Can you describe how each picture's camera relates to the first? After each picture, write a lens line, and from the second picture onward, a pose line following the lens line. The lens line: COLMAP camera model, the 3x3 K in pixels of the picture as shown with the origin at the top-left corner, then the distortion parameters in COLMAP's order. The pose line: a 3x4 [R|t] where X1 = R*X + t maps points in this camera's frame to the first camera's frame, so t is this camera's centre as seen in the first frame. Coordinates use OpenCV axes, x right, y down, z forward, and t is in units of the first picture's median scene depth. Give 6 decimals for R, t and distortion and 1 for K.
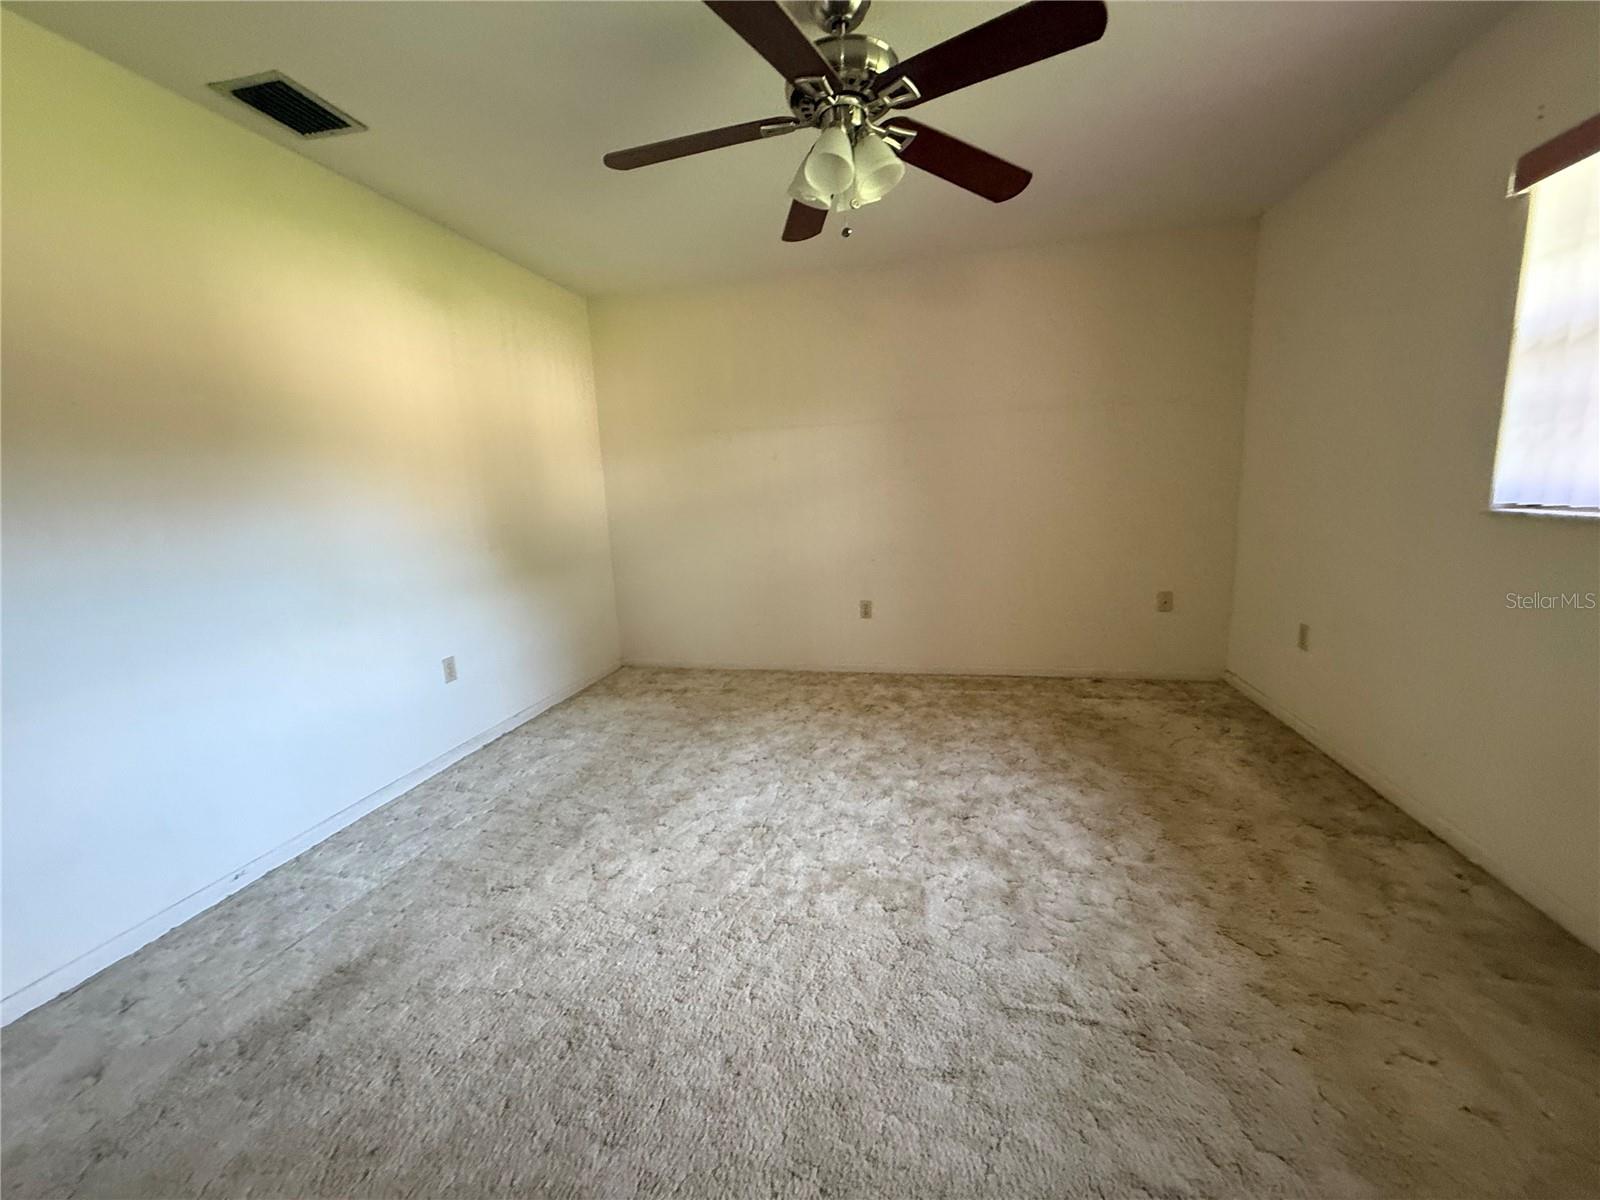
lens RADIAL K [[639.7, 0, 801.3], [0, 639.7, 599.2], [0, 0, 1]] dist [0.000739, 0.000436]
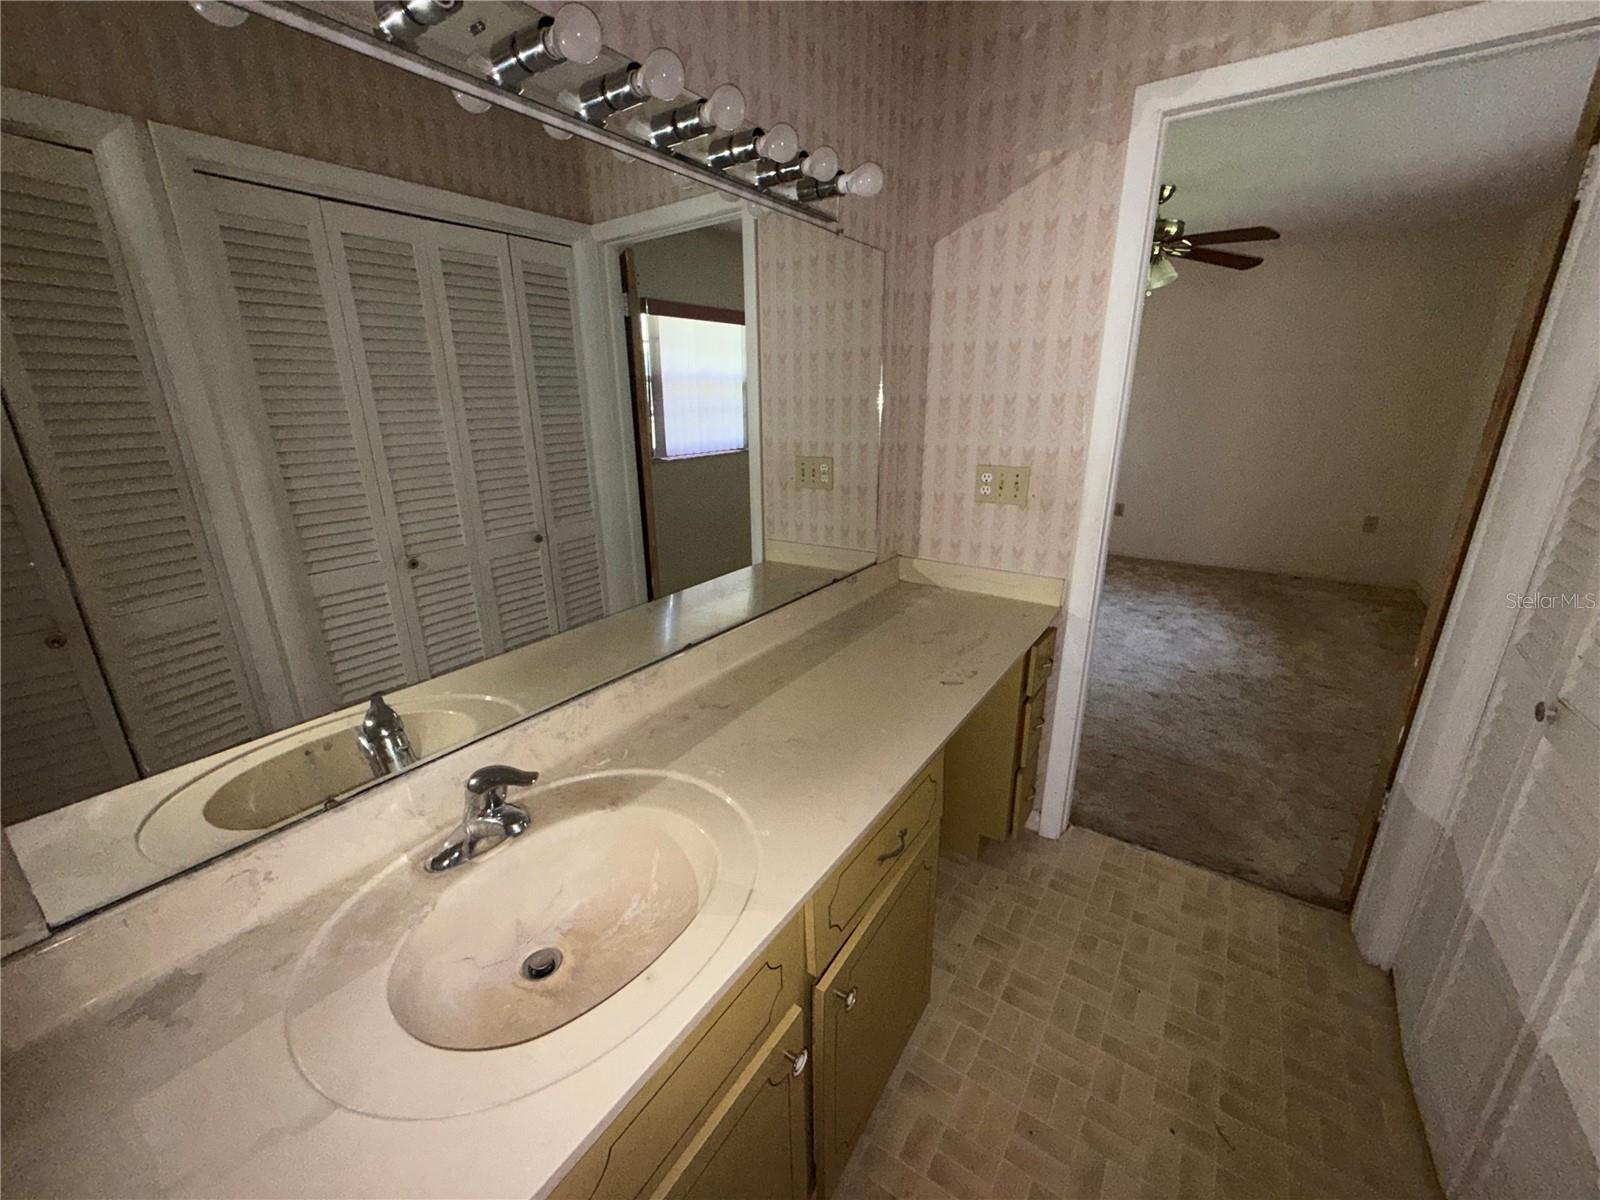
lens RADIAL K [[639.7, 0, 796.9], [0, 639.7, 601.4], [0, 0, 1]] dist [0.000739, 0.000436]
pose [[0.927895, 0.151082, -0.340860, -0.080911], [-0.101670, 0.982104, 0.158539, 0.106887], [0.358712, -0.112453, 0.926650, -1.002962]]
